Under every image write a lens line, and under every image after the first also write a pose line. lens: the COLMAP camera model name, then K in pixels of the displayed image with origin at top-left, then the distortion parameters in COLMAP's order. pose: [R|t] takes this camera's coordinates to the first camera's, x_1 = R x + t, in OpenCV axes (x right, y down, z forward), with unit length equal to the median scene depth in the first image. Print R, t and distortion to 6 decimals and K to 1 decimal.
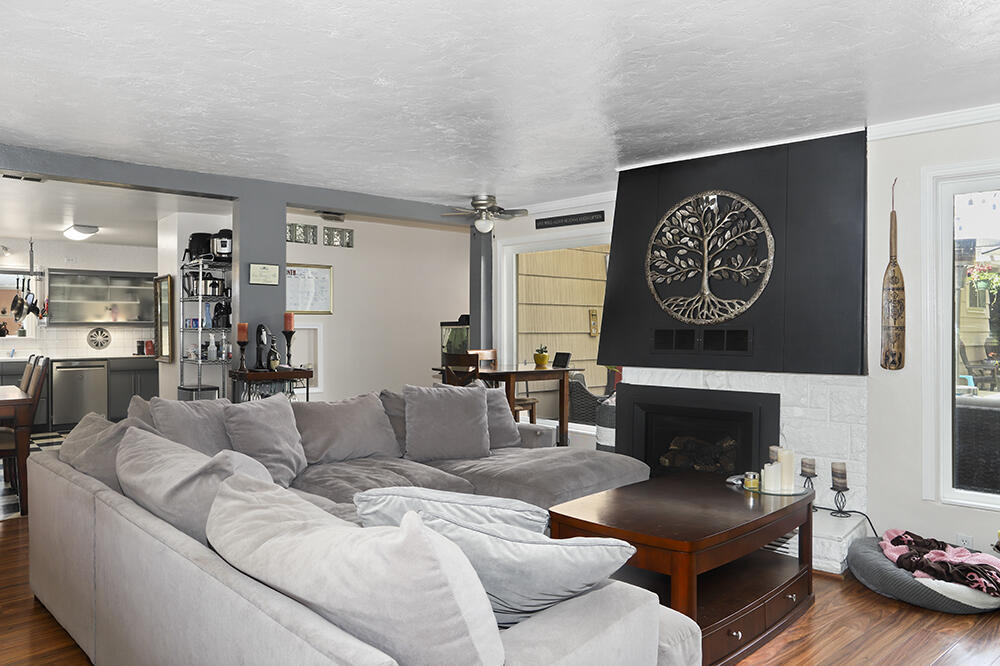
lens RADIAL K [[693.2, 0, 506.1], [0, 693.2, 329.5], [0, 0, 1]] dist [-0.030653, 0.034217]
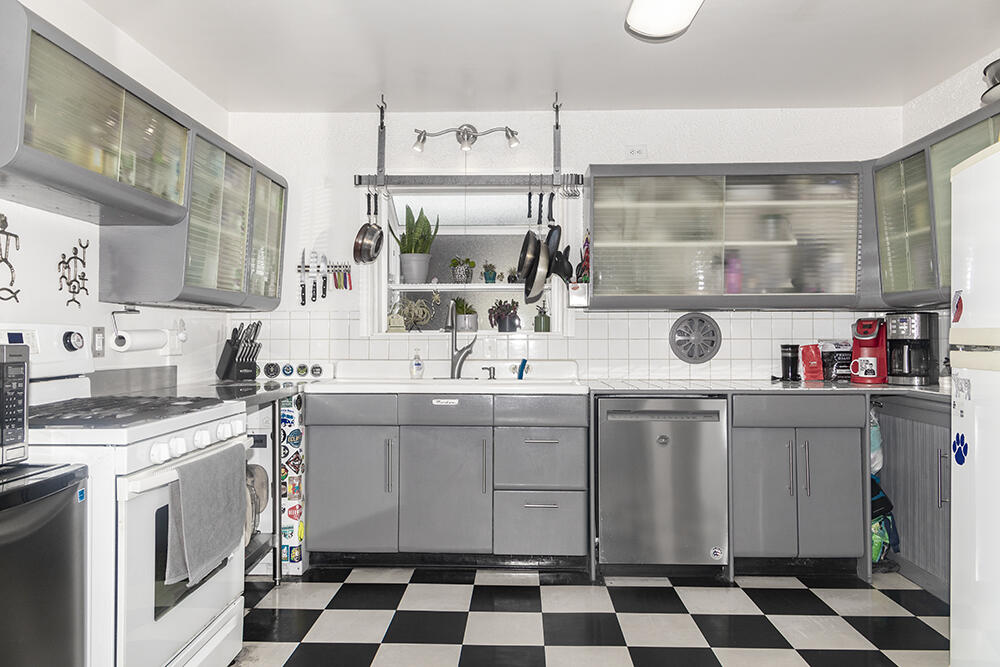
lens RADIAL K [[693.2, 0, 500.0], [0, 693.2, 339.0], [0, 0, 1]] dist [-0.030653, 0.034217]
pose [[0.732923, 0.010534, -0.680230, -0.512239], [-0.000737, 0.999892, 0.014690, 0.010274], [0.680311, -0.010265, 0.732852, 0.799190]]
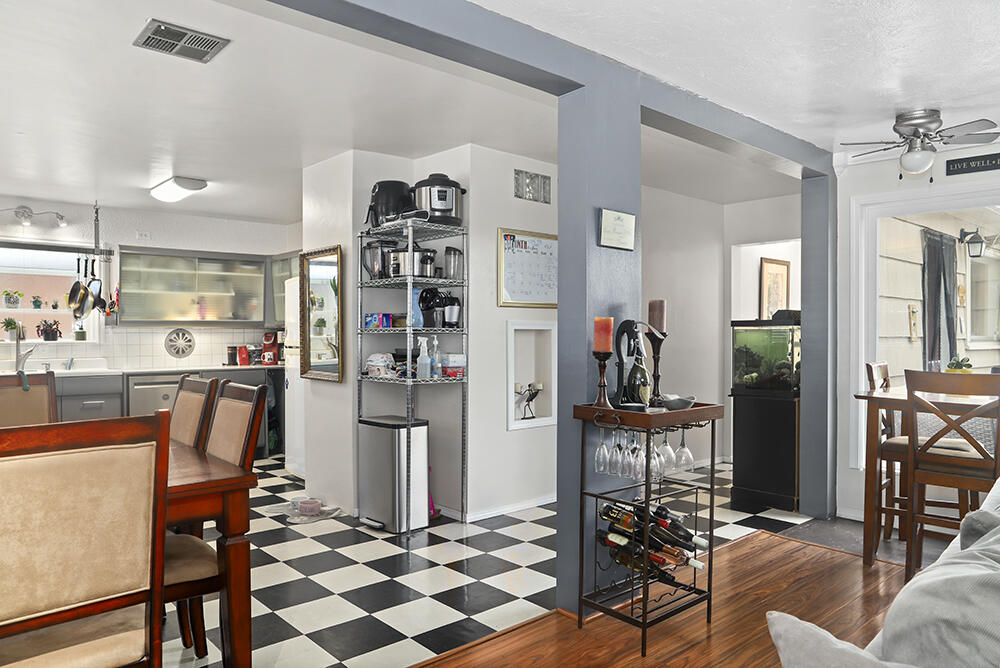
lens RADIAL K [[693.2, 0, 497.0], [0, 693.2, 339.5], [0, 0, 1]] dist [-0.030653, 0.034217]
pose [[0.999919, 0.002810, 0.012423, -0.338680], [-0.002920, 0.999957, 0.008830, 0.002145], [-0.012398, -0.008866, 0.999884, 0.335839]]
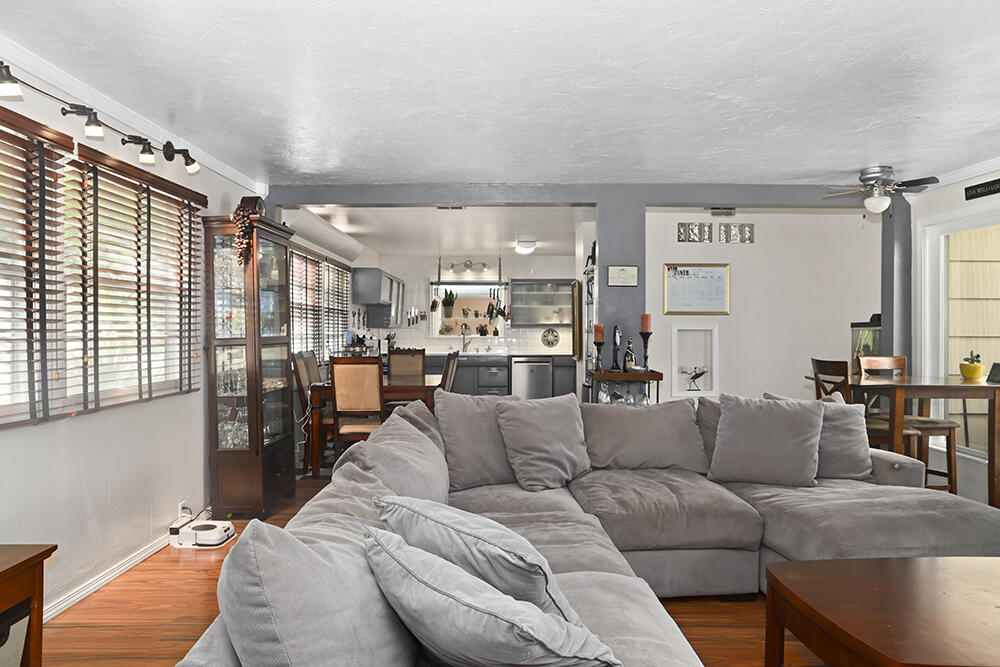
lens RADIAL K [[693.2, 0, 508.3], [0, 693.2, 329.6], [0, 0, 1]] dist [-0.030653, 0.034217]
pose [[0.766370, 0.002221, -0.642395, 0.129600], [-0.003382, 0.999994, -0.000577, -0.000324], [0.642390, 0.002615, 0.766373, 0.085262]]
